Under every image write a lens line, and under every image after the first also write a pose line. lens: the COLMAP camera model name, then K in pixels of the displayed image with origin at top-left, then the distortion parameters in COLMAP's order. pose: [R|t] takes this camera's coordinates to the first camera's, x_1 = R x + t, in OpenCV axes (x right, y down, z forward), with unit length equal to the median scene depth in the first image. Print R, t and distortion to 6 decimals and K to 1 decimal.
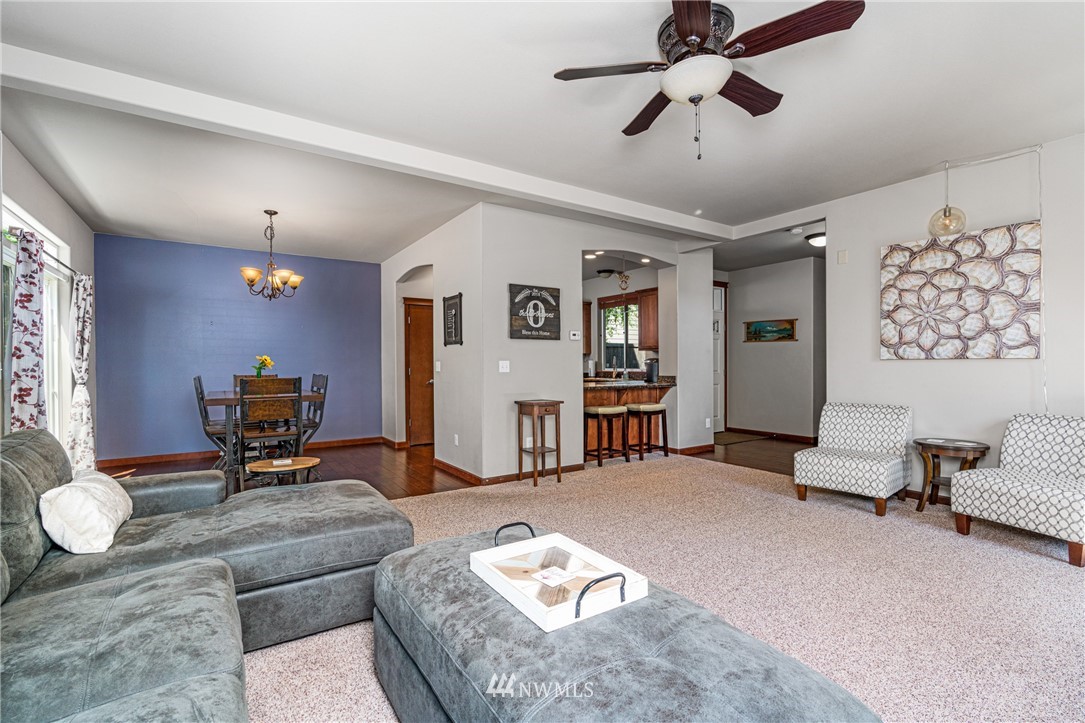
lens RADIAL K [[484.8, 0, 542.1], [0, 484.8, 366.3], [0, 0, 1]] dist [-0.003623, 0.000481]
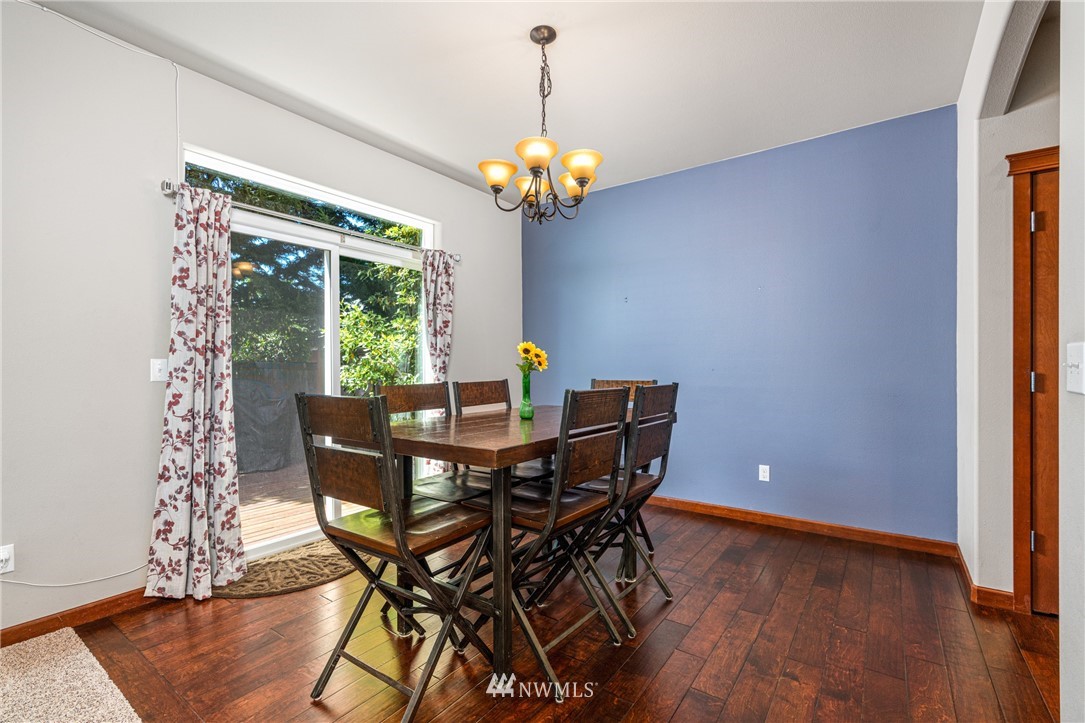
lens RADIAL K [[484.8, 0, 540.2], [0, 484.8, 364.7], [0, 0, 1]] dist [-0.003623, 0.000481]
pose [[0.339018, 0.003132, -0.940775, -0.093324], [-0.000087, 0.999995, 0.003298, -0.001227], [0.940780, -0.001036, 0.339017, 0.670216]]
